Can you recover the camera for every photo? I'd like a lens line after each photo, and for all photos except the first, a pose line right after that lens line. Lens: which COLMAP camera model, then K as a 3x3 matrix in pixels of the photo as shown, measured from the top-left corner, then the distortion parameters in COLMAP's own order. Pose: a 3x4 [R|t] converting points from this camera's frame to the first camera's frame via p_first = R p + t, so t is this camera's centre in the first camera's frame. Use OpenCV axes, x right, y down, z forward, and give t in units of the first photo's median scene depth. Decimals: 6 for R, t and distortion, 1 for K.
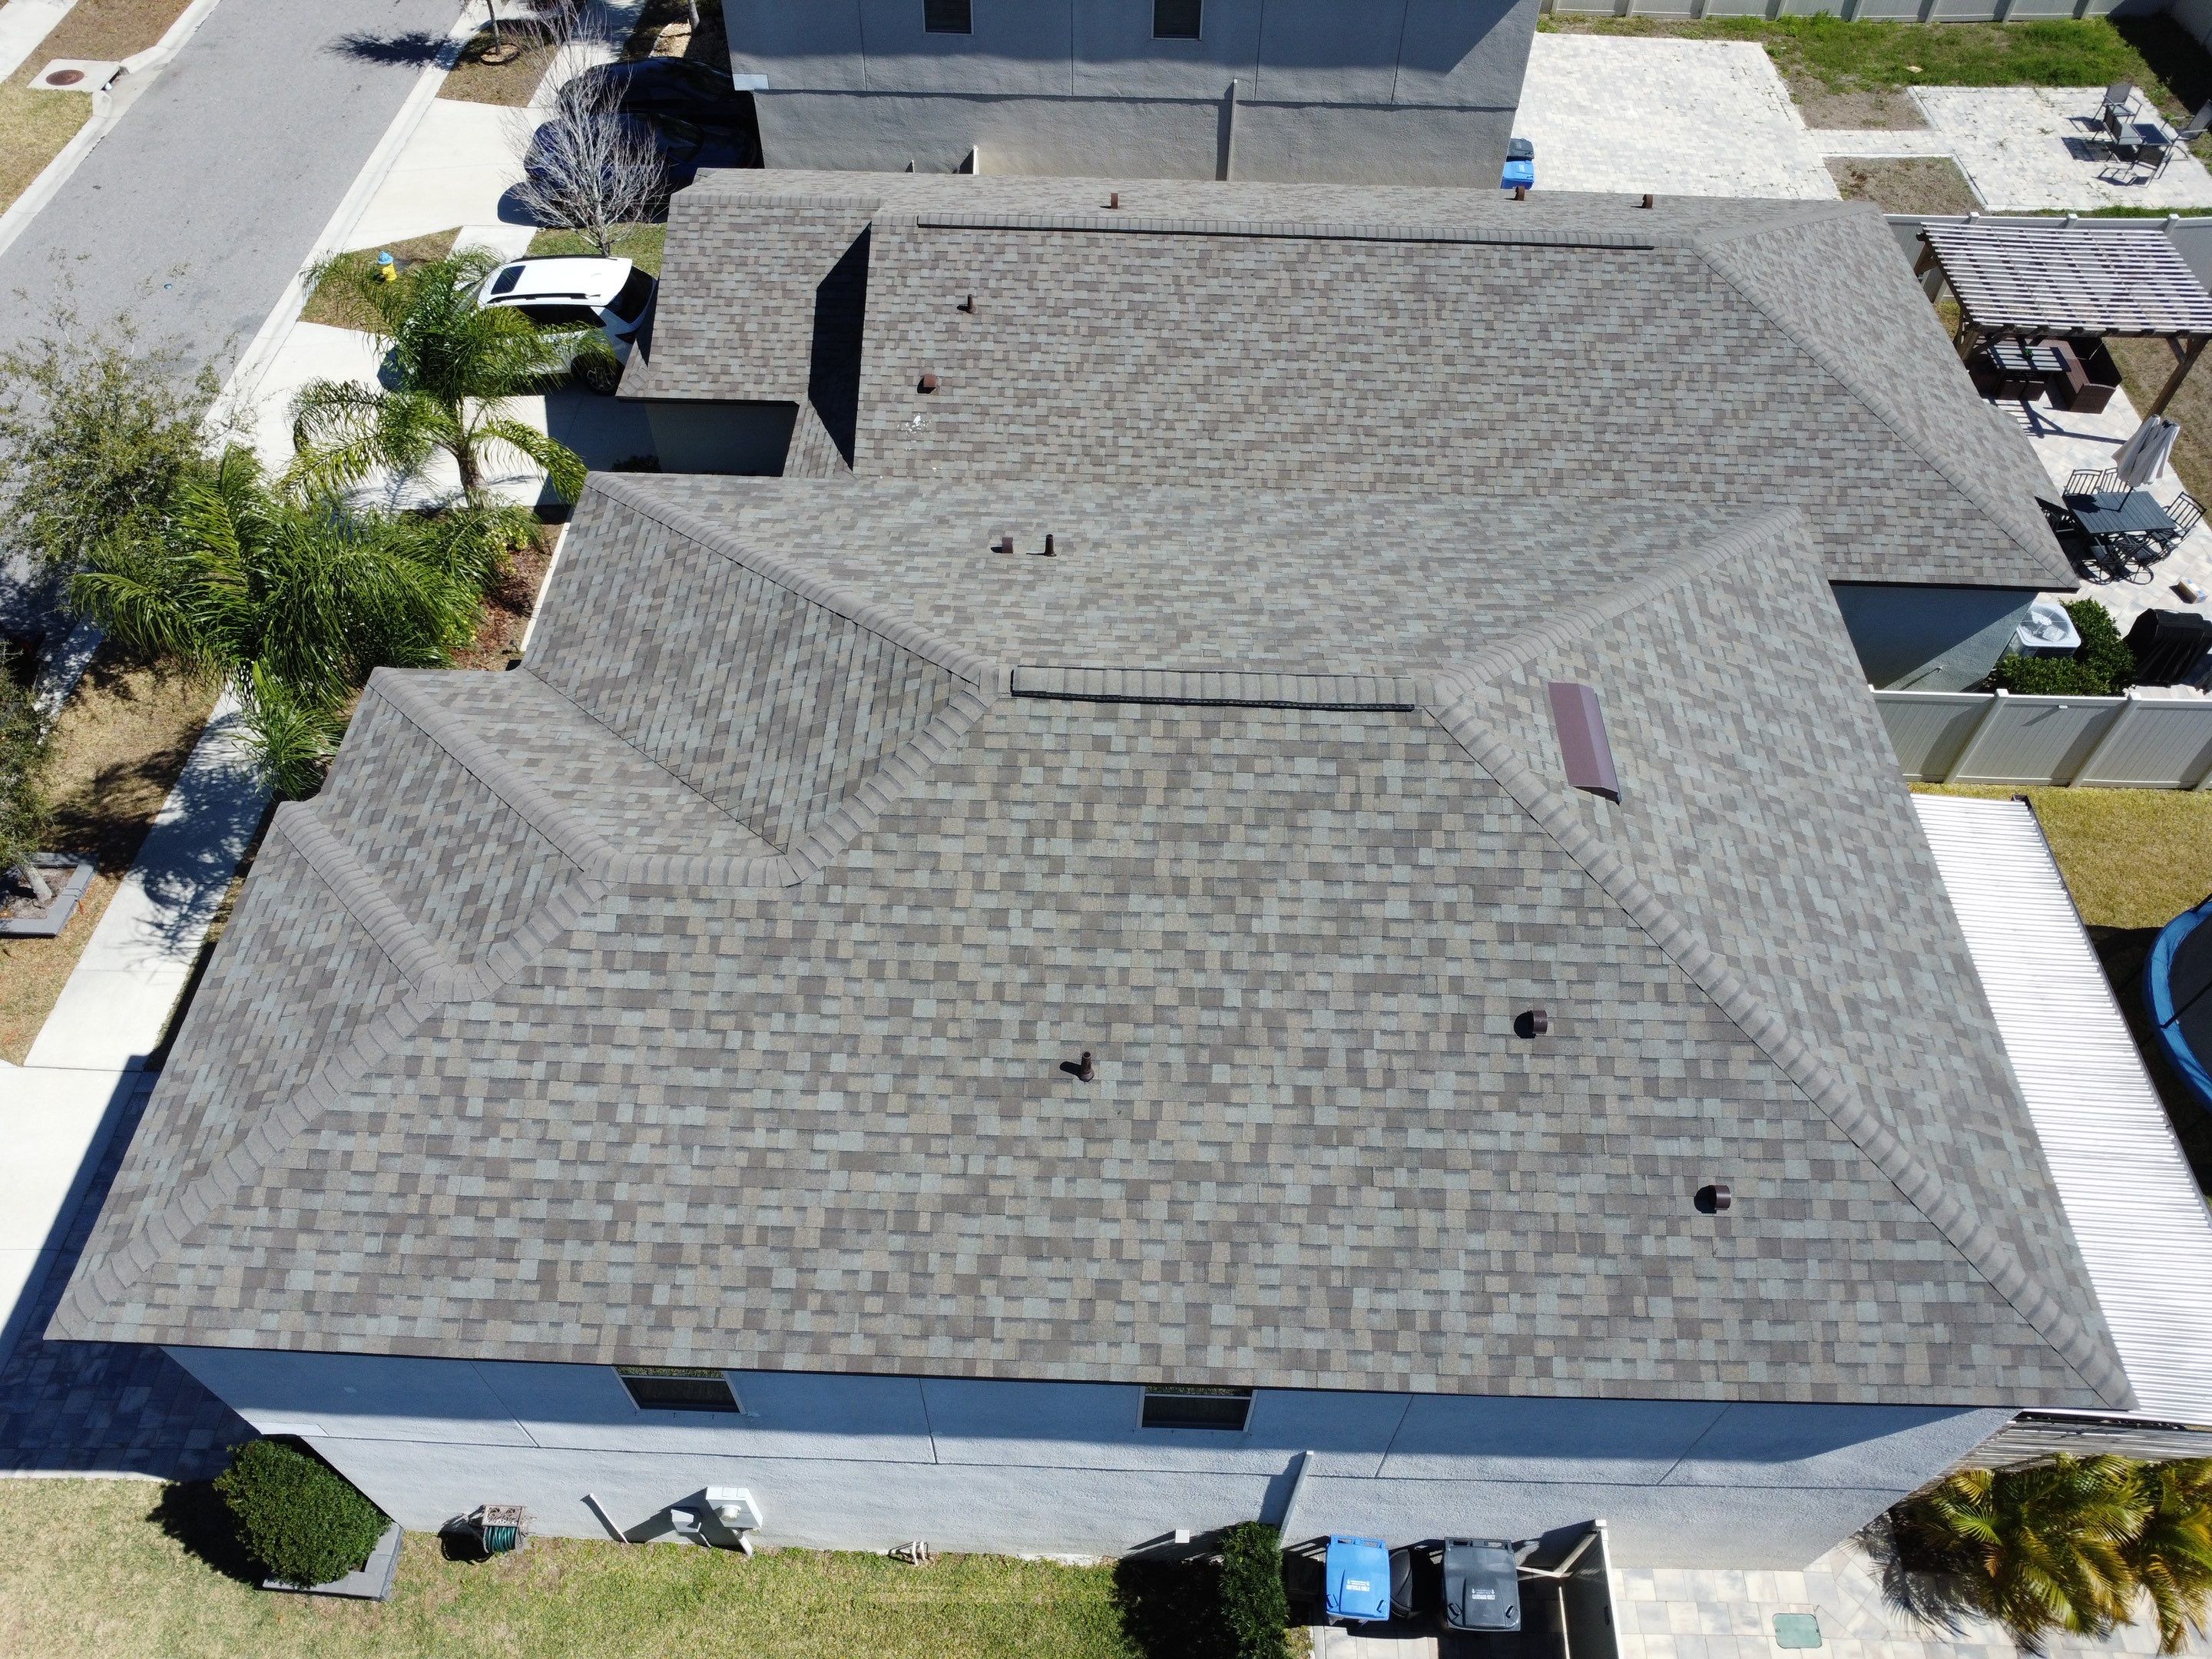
lens RADIAL K [[1605.7, 0, 1094.9], [0, 1605.7, 819.7], [0, 0, 1]] dist [-0.025591, -0.009587]
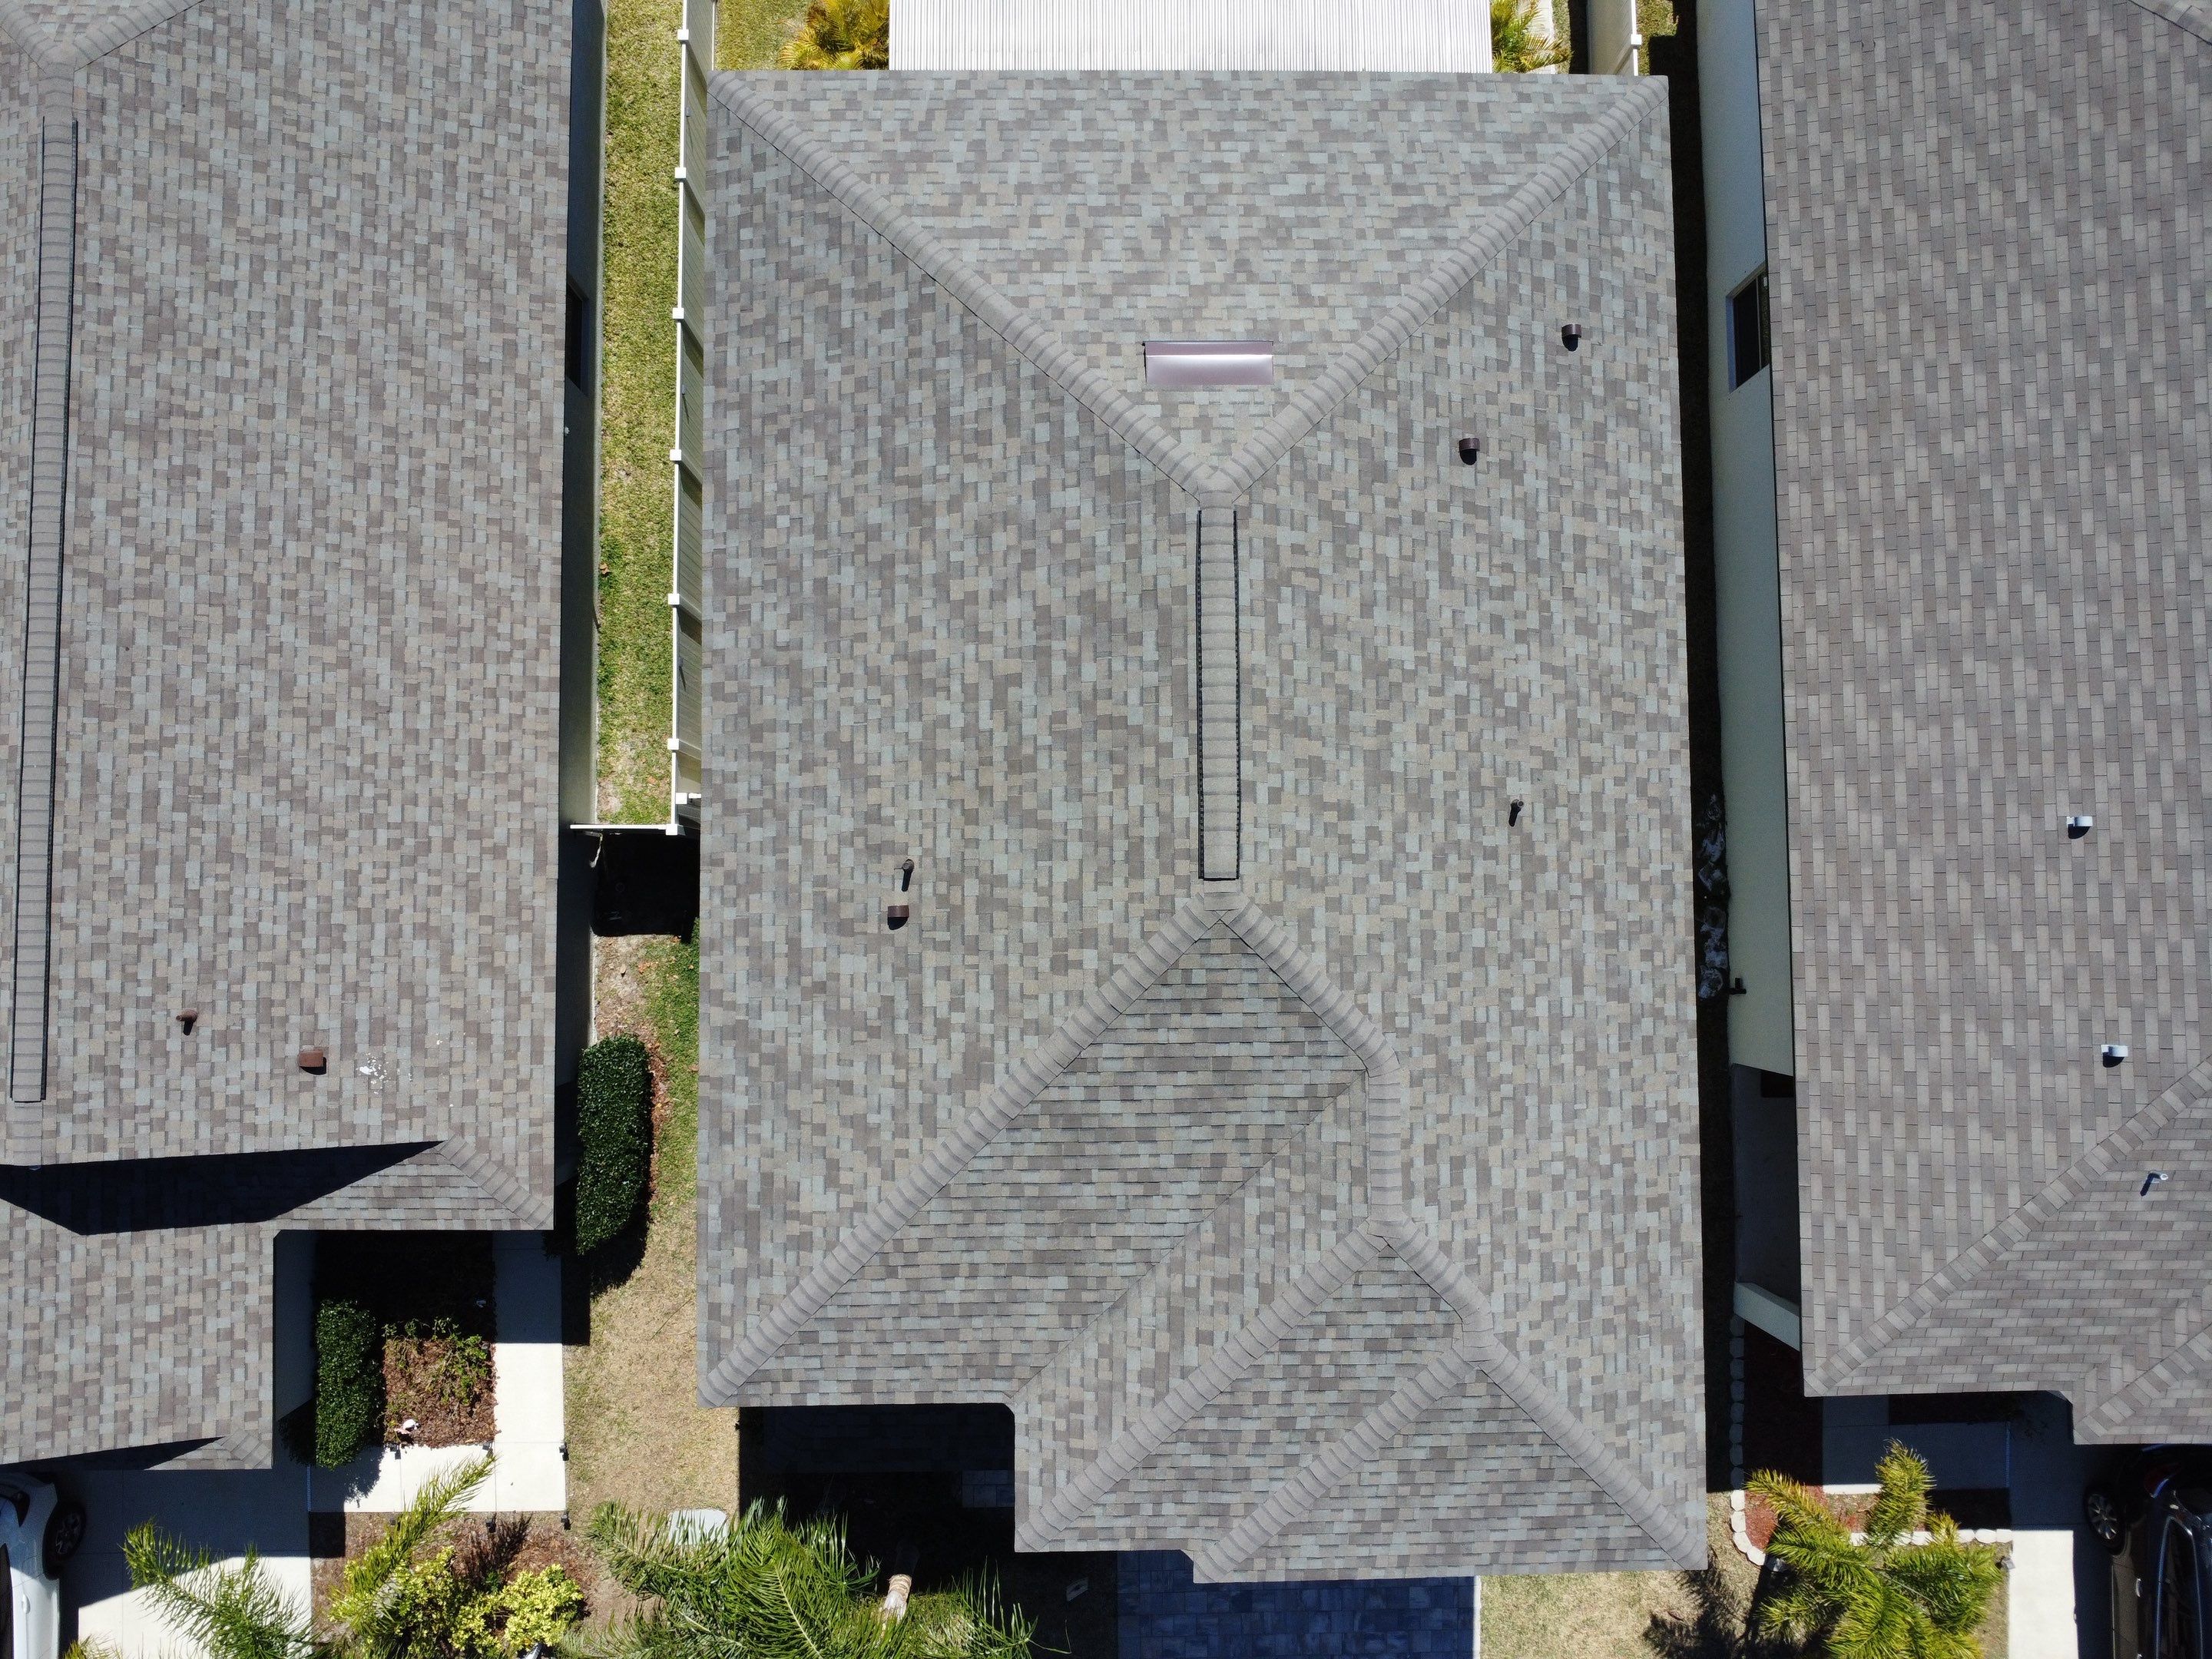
lens RADIAL K [[1605.7, 0, 1093.8], [0, 1605.7, 818.6], [0, 0, 1]] dist [-0.025591, -0.009587]
pose [[-0.035177, -0.998430, 0.043596, -0.055148], [0.760378, 0.001570, 0.649479, -0.853701], [-0.648528, 0.055996, 0.759128, 0.240957]]
